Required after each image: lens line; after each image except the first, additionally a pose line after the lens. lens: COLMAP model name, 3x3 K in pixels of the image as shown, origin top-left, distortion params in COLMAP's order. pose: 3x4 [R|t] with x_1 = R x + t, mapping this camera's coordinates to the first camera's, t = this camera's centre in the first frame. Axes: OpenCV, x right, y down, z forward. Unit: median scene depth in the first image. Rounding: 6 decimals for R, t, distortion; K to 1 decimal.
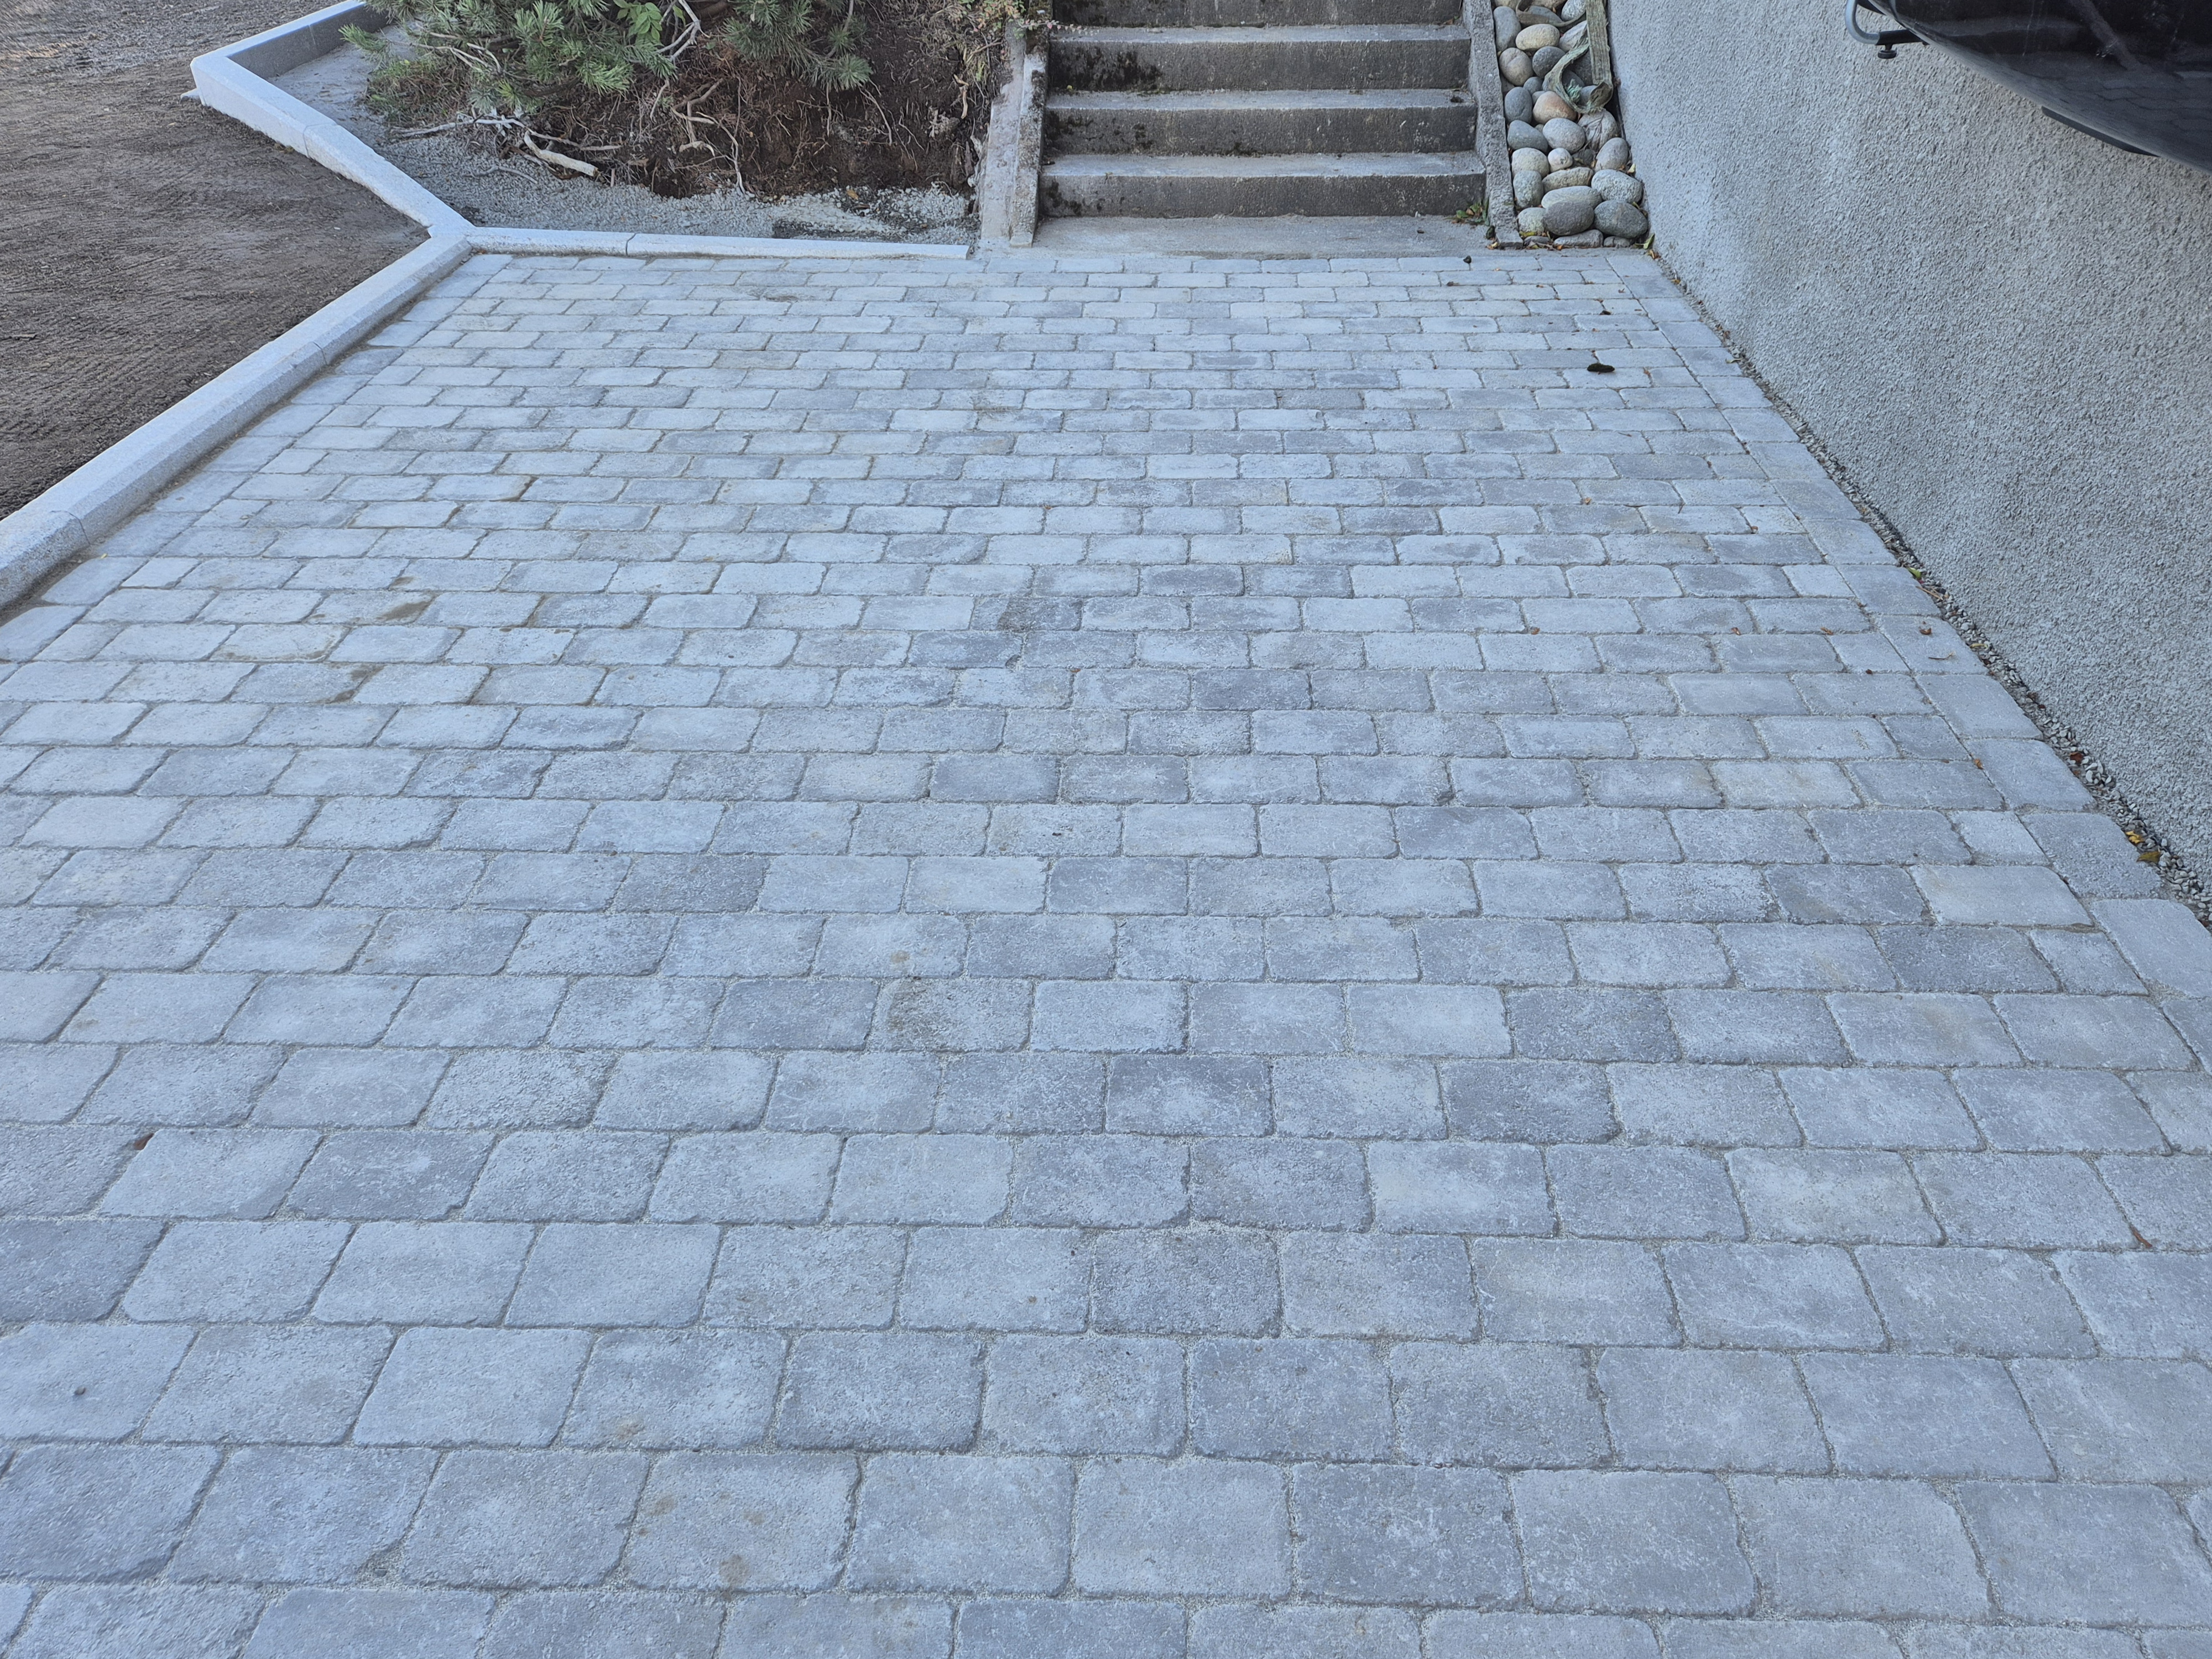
lens RADIAL K [[1548.7, 0, 1106.0], [0, 1548.7, 829.5], [0, 0, 1]] dist [0.097972, -0.094148]
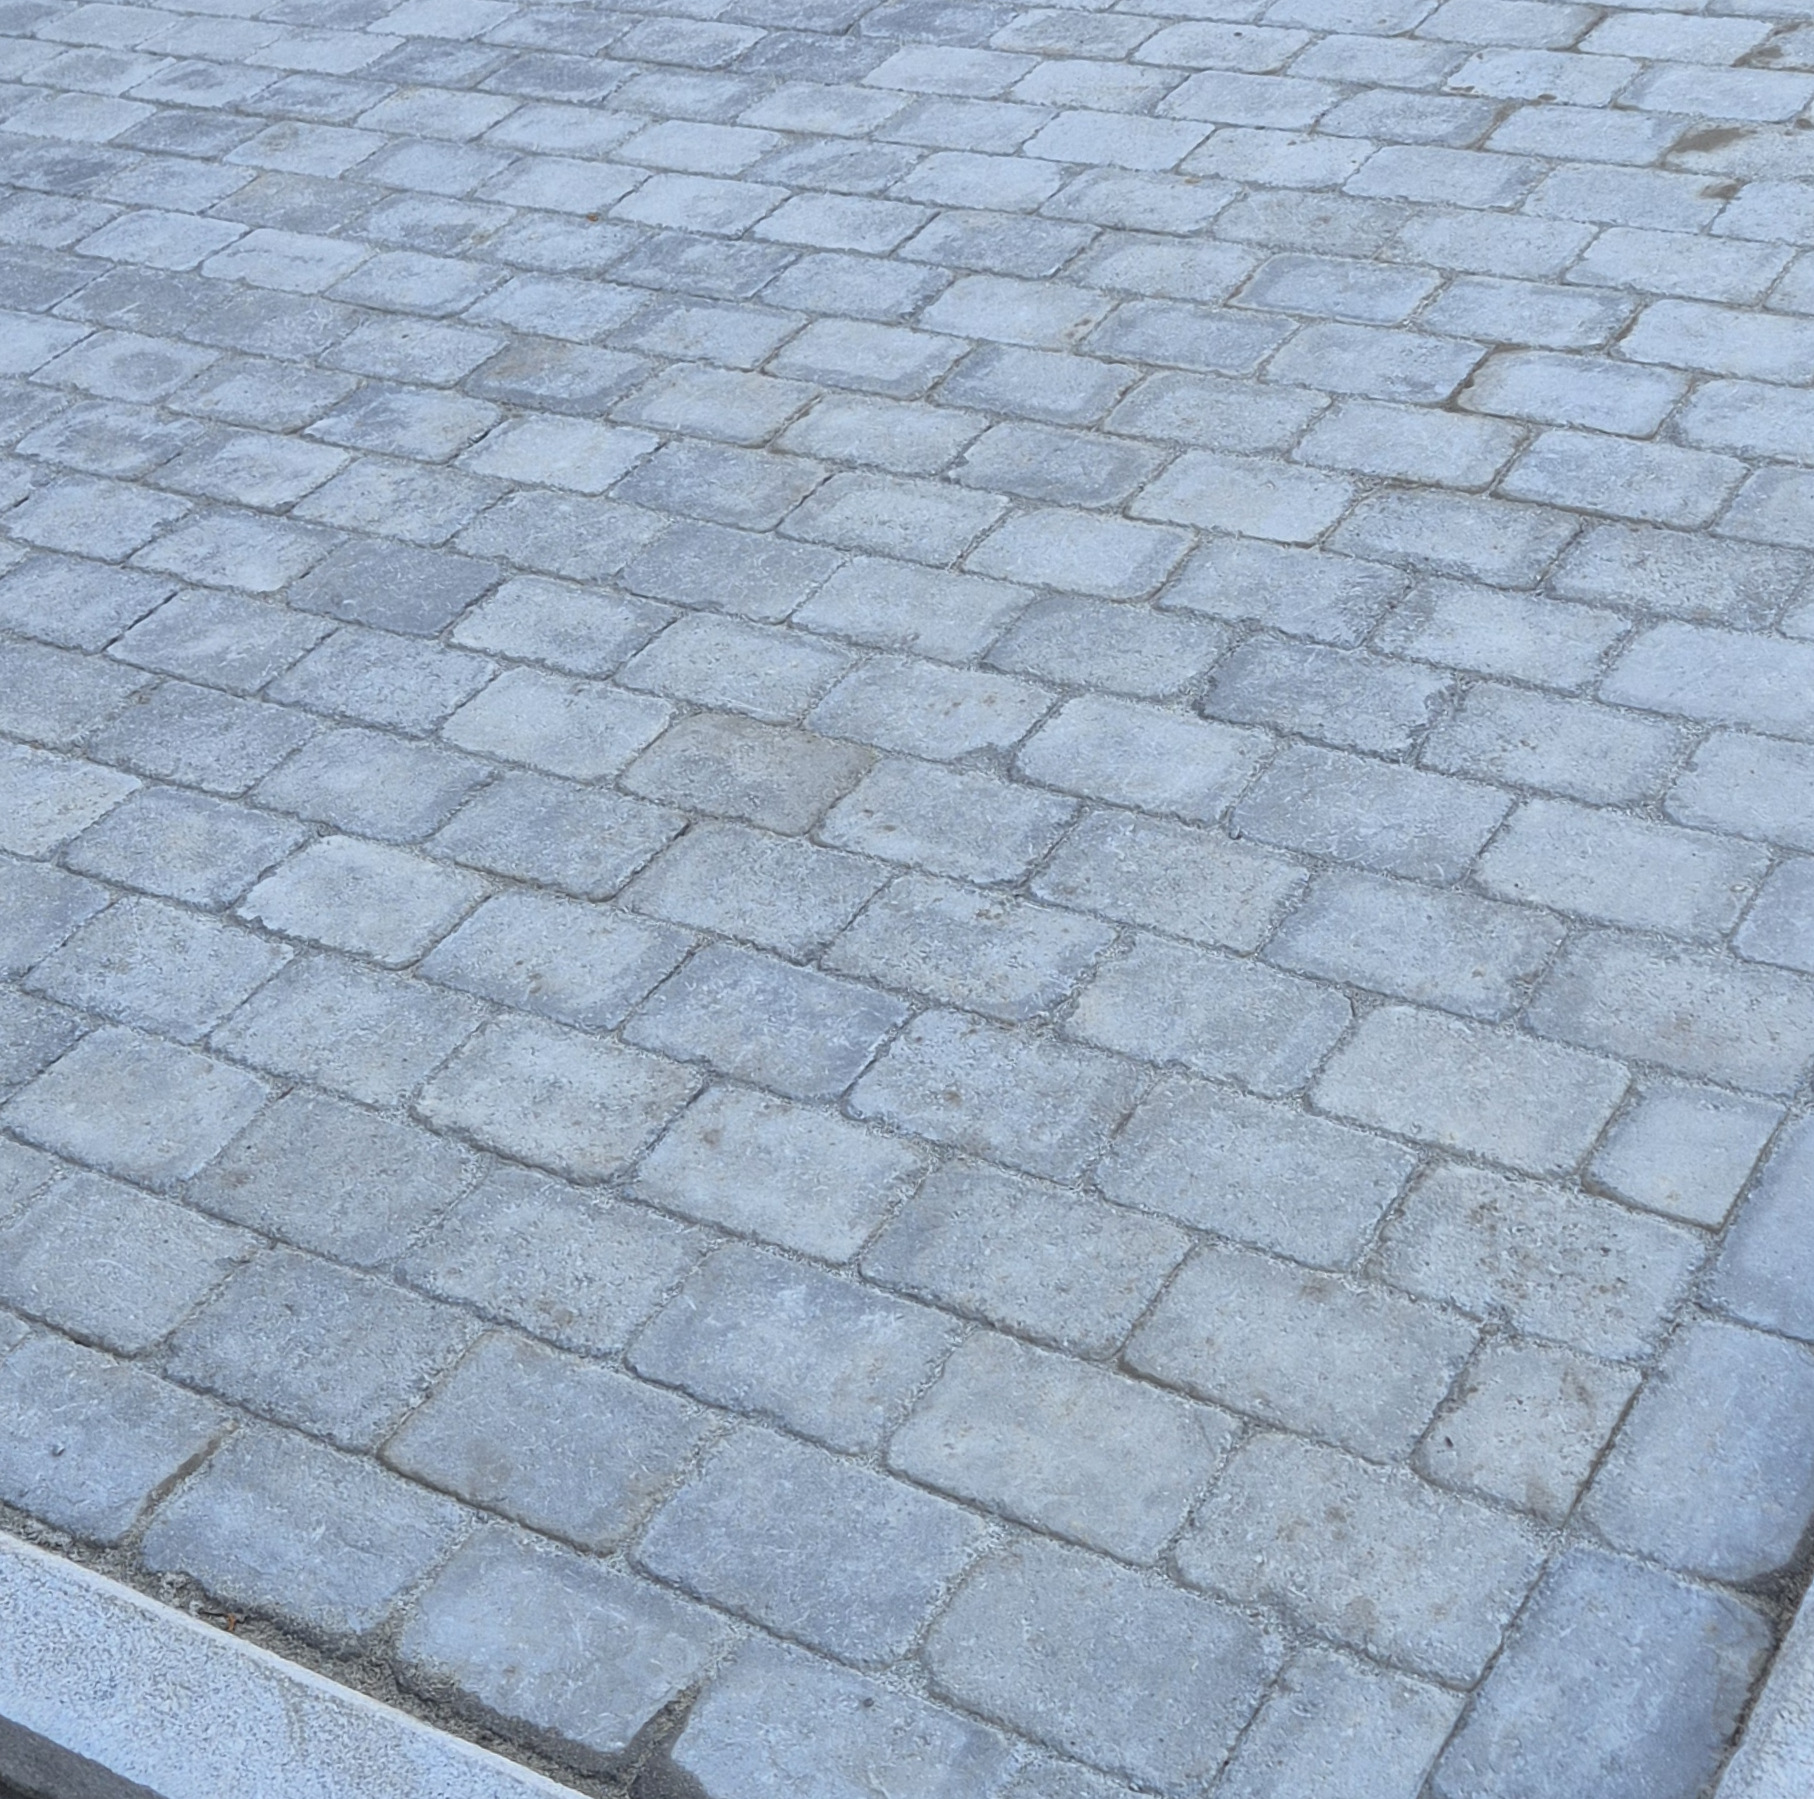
lens RADIAL K [[2932.0, 0, 907.0], [0, 2932.0, 899.5], [0, 0, 1]] dist [0.095101, -0.123670]
pose [[-0.862672, -0.186771, 0.470014, -0.634040], [0.407240, 0.294575, 0.864512, -0.940688], [-0.299920, 0.937199, -0.178061, 1.296996]]
